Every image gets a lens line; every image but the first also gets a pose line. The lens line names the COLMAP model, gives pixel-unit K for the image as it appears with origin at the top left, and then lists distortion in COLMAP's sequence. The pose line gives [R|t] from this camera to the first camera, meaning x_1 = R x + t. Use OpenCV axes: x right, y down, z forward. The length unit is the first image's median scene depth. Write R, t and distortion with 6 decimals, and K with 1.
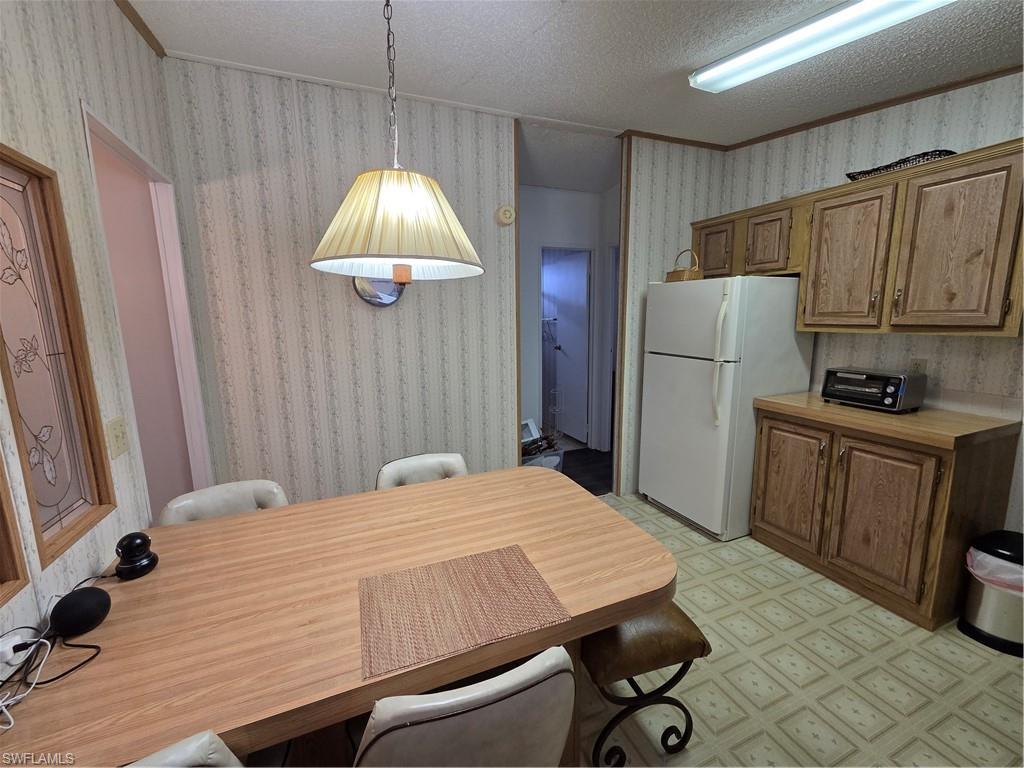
lens RADIAL K [[419.8, 0, 506.9], [0, 419.8, 382.7], [0, 0, 1]] dist [0.001854, -0.000021]
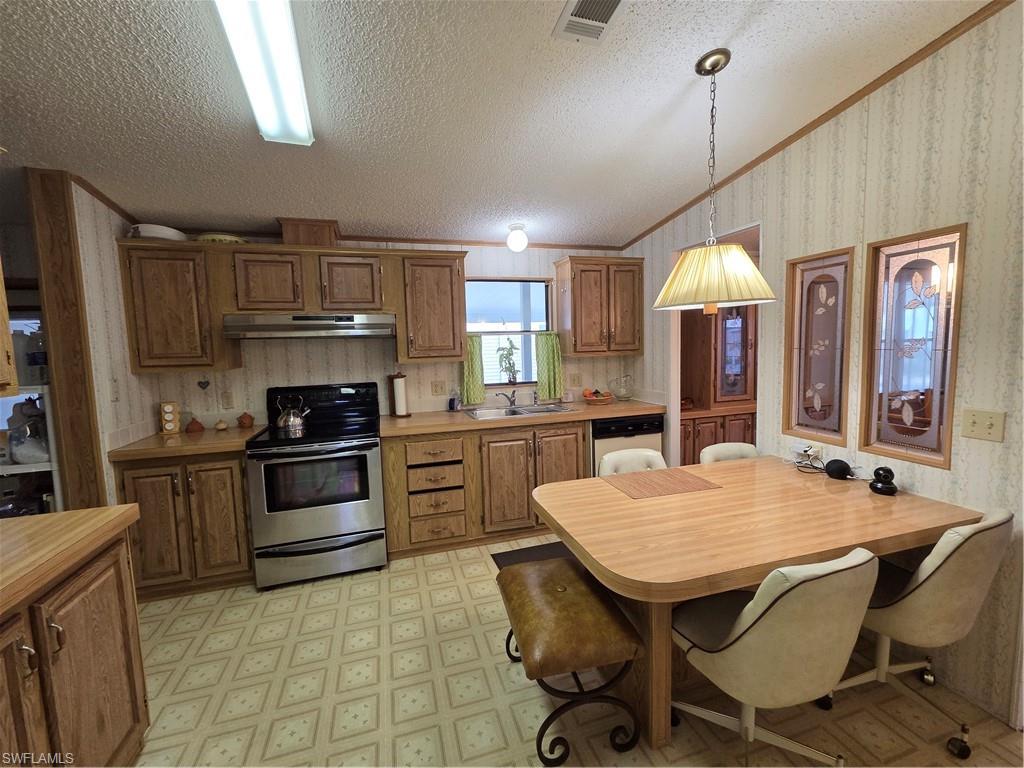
lens RADIAL K [[419.8, 0, 506.9], [0, 419.8, 382.7], [0, 0, 1]] dist [0.001854, -0.000021]
pose [[-0.993787, 0.036352, 0.105194, 0.164180], [0.061930, 0.965935, 0.251267, -0.216293], [-0.092476, 0.256221, -0.962185, 1.303543]]
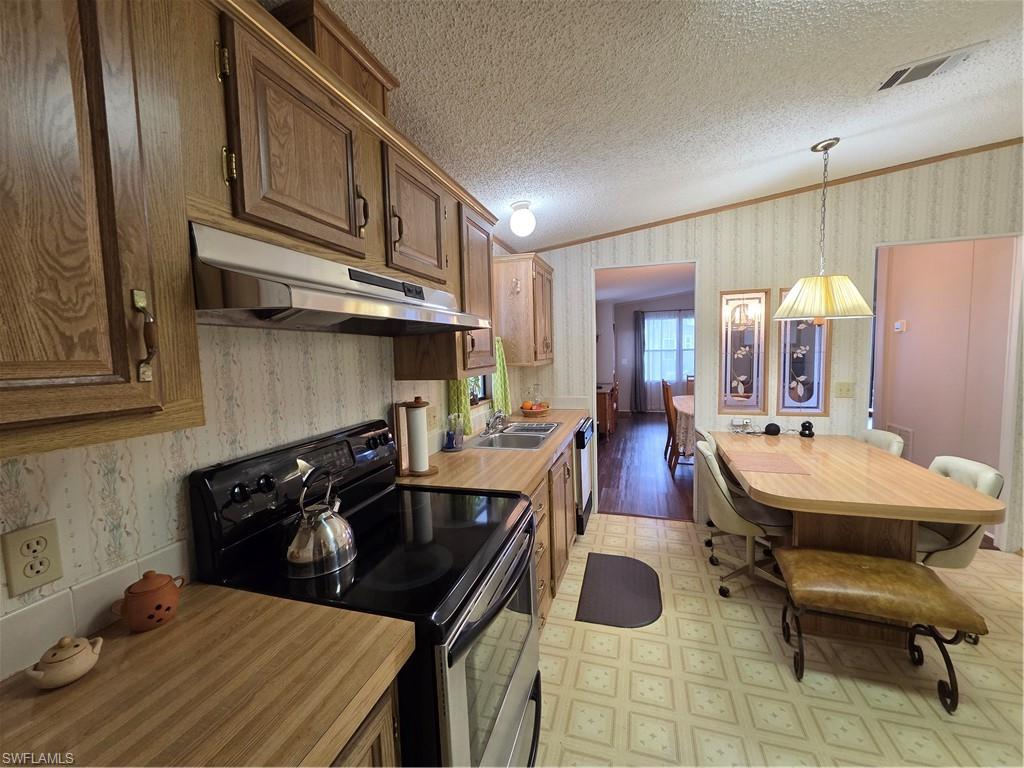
lens RADIAL K [[419.8, 0, 506.9], [0, 419.8, 382.7], [0, 0, 1]] dist [0.001854, -0.000021]
pose [[-0.644624, 0.094099, -0.758687, 1.175268], [-0.087624, 0.976762, 0.195598, -0.116408], [0.759462, 0.192566, -0.621398, 0.591830]]
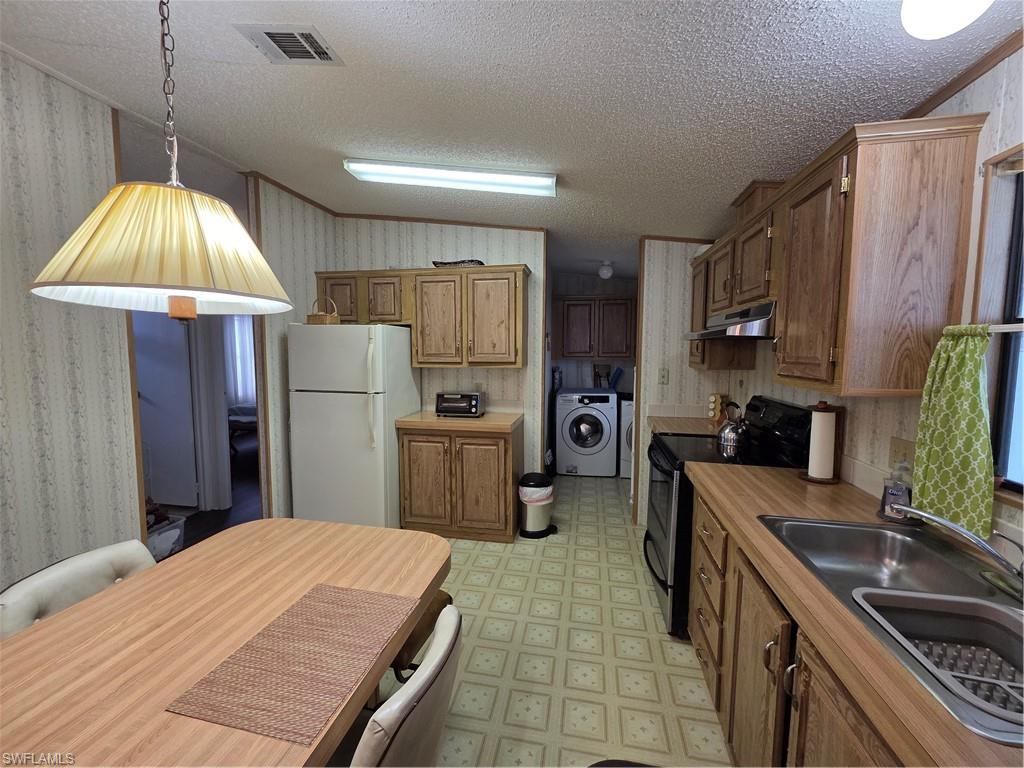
lens RADIAL K [[419.8, 0, 506.9], [0, 419.8, 382.7], [0, 0, 1]] dist [0.001854, -0.000021]
pose [[0.555448, -0.050141, 0.830038, -0.299420], [0.124754, 0.991908, -0.023564, -0.004973], [-0.822140, 0.116640, 0.557208, 0.010568]]
